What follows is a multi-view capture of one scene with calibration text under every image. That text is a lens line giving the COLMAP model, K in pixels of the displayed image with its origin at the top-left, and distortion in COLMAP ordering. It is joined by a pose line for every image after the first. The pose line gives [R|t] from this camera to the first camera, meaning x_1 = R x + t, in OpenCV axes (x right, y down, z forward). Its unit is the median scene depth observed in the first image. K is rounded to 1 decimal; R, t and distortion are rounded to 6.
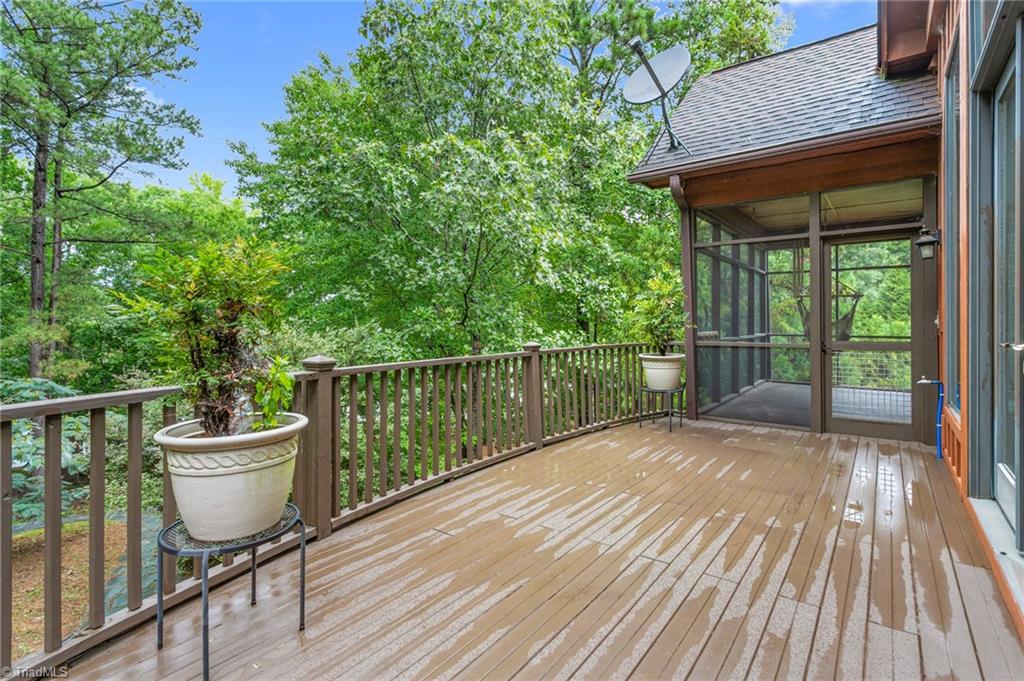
lens RADIAL K [[491.6, 0, 512.0], [0, 491.6, 340.5], [0, 0, 1]] dist [0.002009, -0.000005]
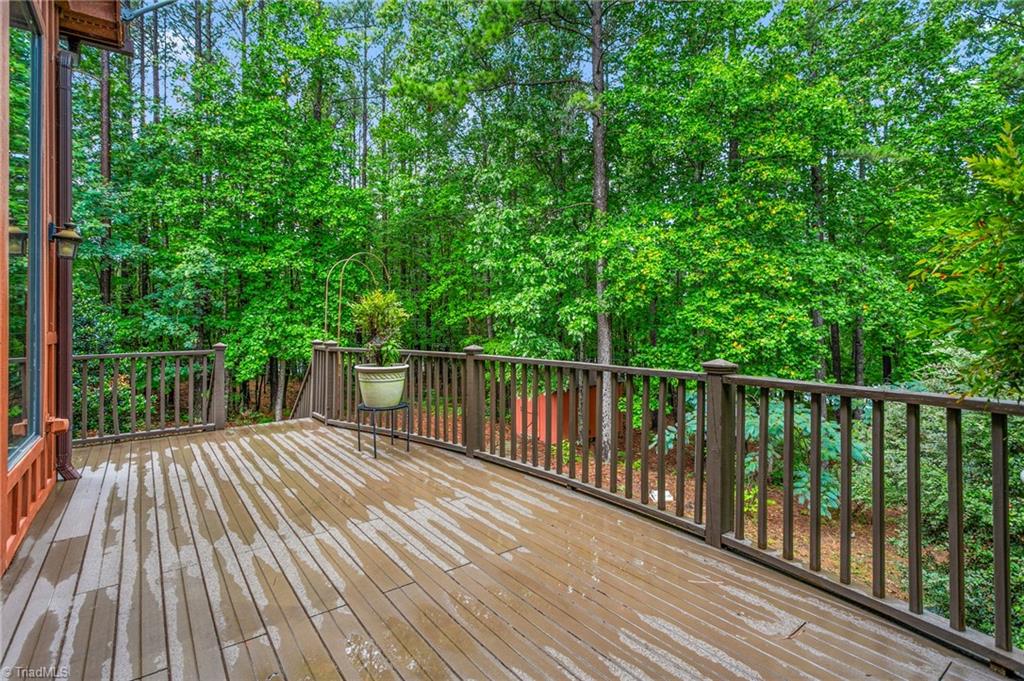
lens RADIAL K [[491.6, 0, 512.0], [0, 491.6, 340.5], [0, 0, 1]] dist [0.002009, -0.000005]
pose [[-0.269563, 0.040782, -0.962119, 1.141117], [-0.027967, 0.998350, 0.050153, -0.067758], [0.962577, 0.040427, -0.267978, 1.587005]]
